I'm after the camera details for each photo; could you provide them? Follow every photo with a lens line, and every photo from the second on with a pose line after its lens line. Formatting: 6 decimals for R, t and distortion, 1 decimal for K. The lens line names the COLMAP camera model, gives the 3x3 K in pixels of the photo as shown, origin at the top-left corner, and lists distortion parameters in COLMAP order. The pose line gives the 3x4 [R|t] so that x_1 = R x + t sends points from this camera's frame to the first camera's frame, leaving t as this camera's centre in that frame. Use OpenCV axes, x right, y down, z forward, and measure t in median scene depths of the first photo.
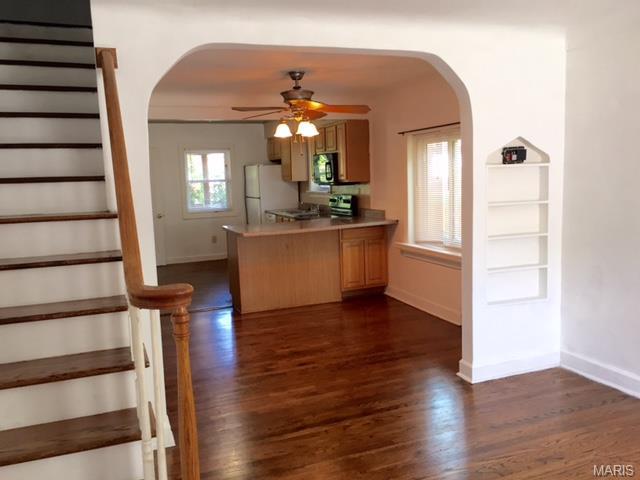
lens RADIAL K [[540.2, 0, 320.0], [0, 540.2, 240.0], [0, 0, 1]] dist [0.011134, 0.002737]
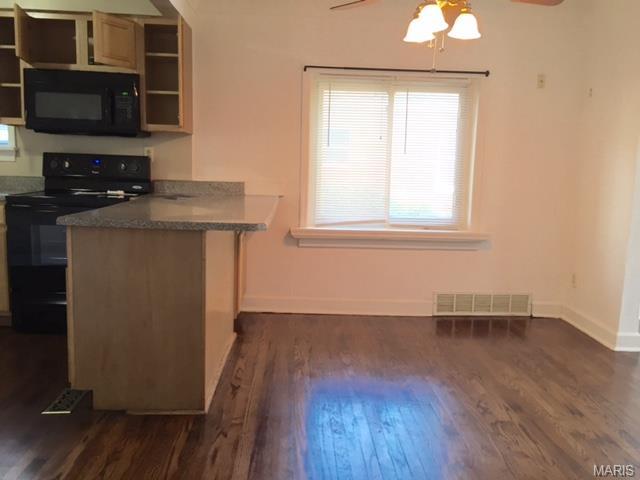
lens RADIAL K [[541.7, 0, 338.0], [0, 541.7, 238.4], [0, 0, 1]] dist [0.070473, 0.001379]
pose [[0.293198, -0.111582, 0.949518, -0.780228], [0.073062, 0.992877, 0.094117, -0.067148], [-0.953256, 0.041779, 0.299262, 1.141859]]
